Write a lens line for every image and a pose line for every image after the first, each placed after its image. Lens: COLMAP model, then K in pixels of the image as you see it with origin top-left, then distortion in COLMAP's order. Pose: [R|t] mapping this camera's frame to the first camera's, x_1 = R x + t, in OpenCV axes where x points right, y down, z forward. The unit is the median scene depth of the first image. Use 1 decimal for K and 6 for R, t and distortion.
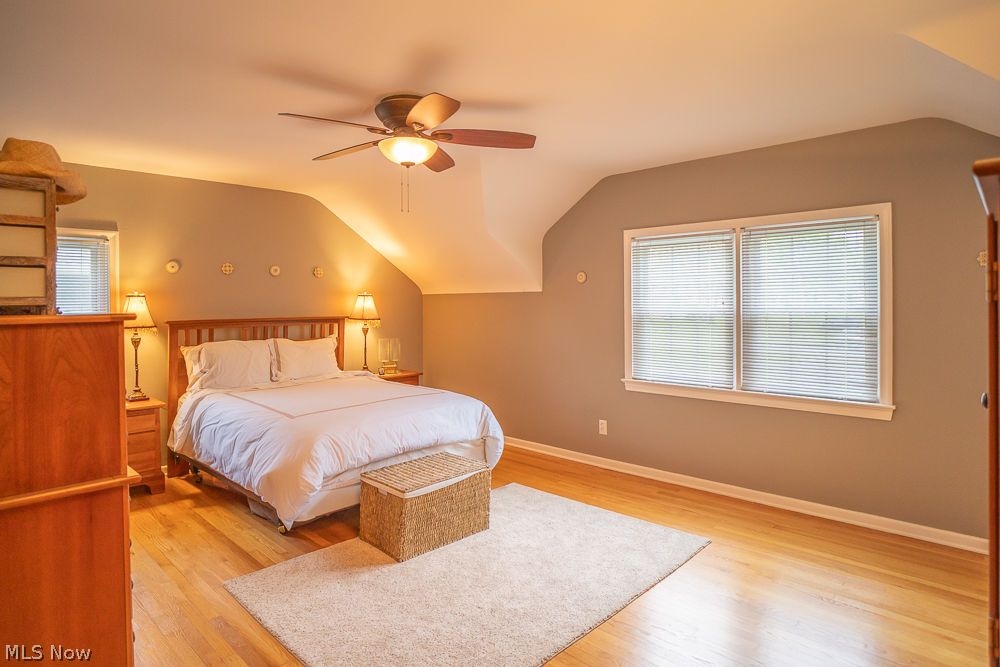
lens RADIAL K [[559.4, 0, 499.1], [0, 559.4, 306.6], [0, 0, 1]] dist [-0.003154, -0.000569]
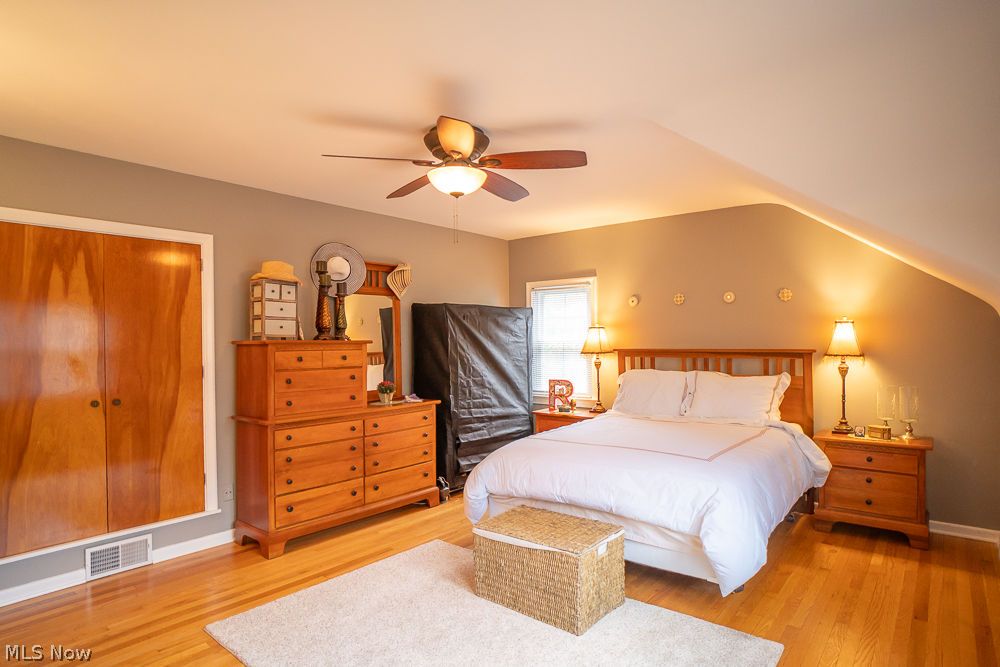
lens RADIAL K [[567.5, 0, 500.0], [0, 567.5, 333.5], [0, 0, 1]] dist [-0.003064, -0.000590]
pose [[0.109403, 0.004569, -0.993987, 0.542330], [-0.001432, 0.999989, 0.004439, -0.010142], [0.993996, 0.000937, 0.109408, 0.604064]]
